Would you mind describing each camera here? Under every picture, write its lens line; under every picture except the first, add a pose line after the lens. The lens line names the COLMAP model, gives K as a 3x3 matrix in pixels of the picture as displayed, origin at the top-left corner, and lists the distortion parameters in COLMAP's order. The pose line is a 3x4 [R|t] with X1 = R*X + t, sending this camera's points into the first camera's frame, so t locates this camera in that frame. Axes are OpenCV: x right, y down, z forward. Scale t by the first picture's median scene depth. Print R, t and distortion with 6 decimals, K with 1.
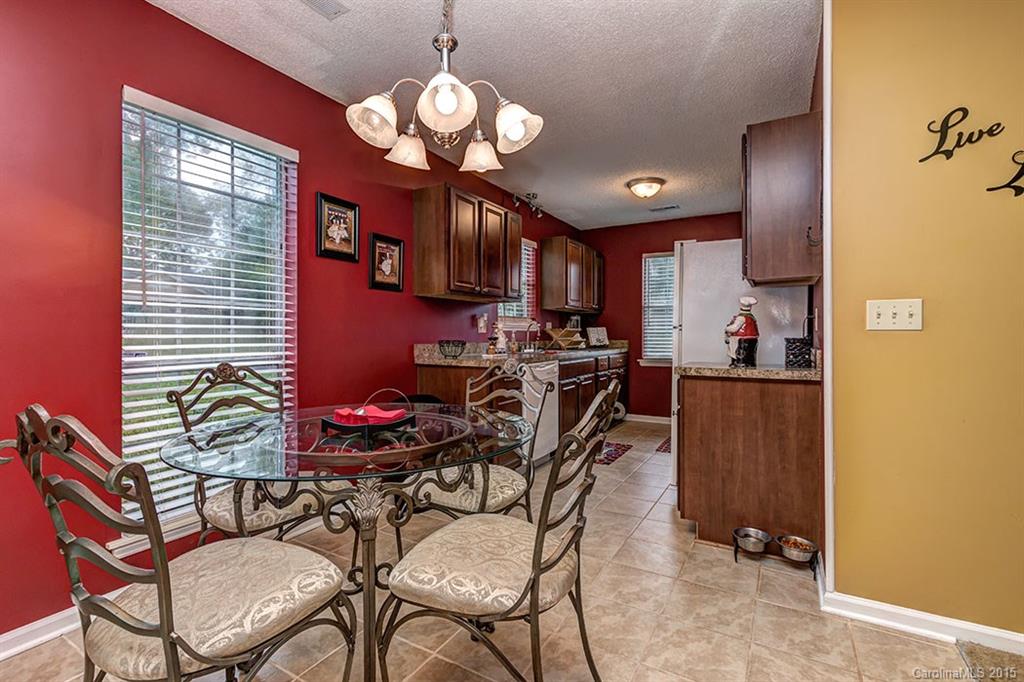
lens RADIAL K [[468.9, 0, 505.0], [0, 468.9, 336.4], [0, 0, 1]] dist [0.002403, -0.000508]
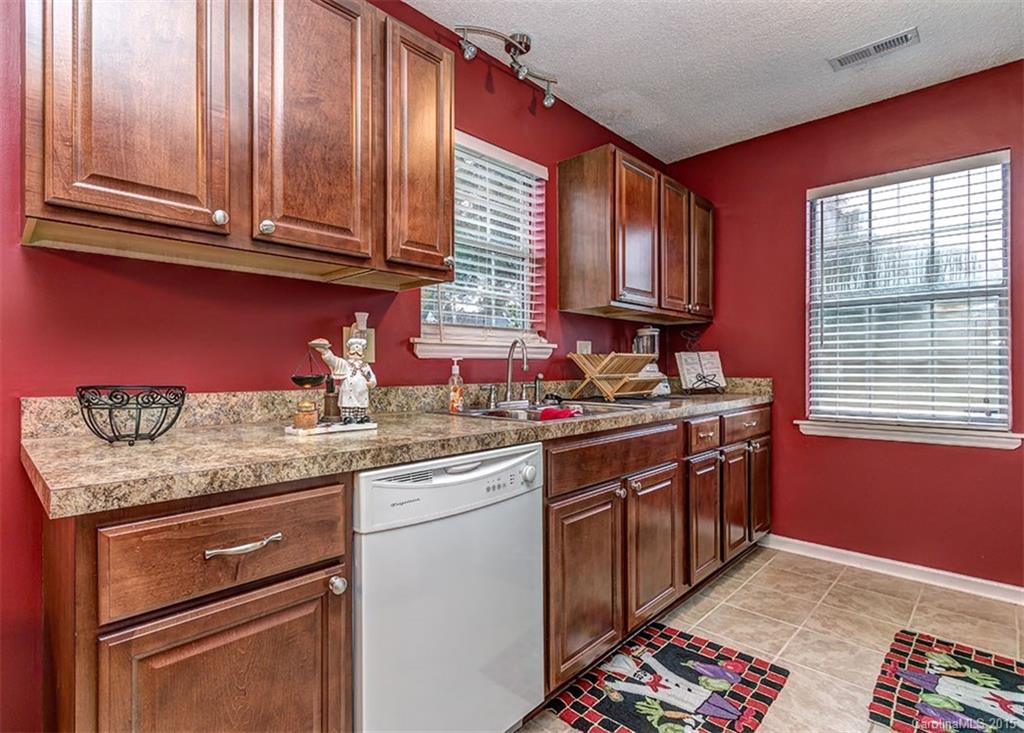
lens RADIAL K [[517.0, 0, 468.9], [0, 517.0, 368.6], [0, 0, 1]] dist [0.023813, 0.000402]
pose [[0.963696, -0.006864, -0.266913, 0.118596], [0.005313, 0.999965, -0.006533, 0.000553], [0.266948, 0.004877, 0.963699, 0.450030]]
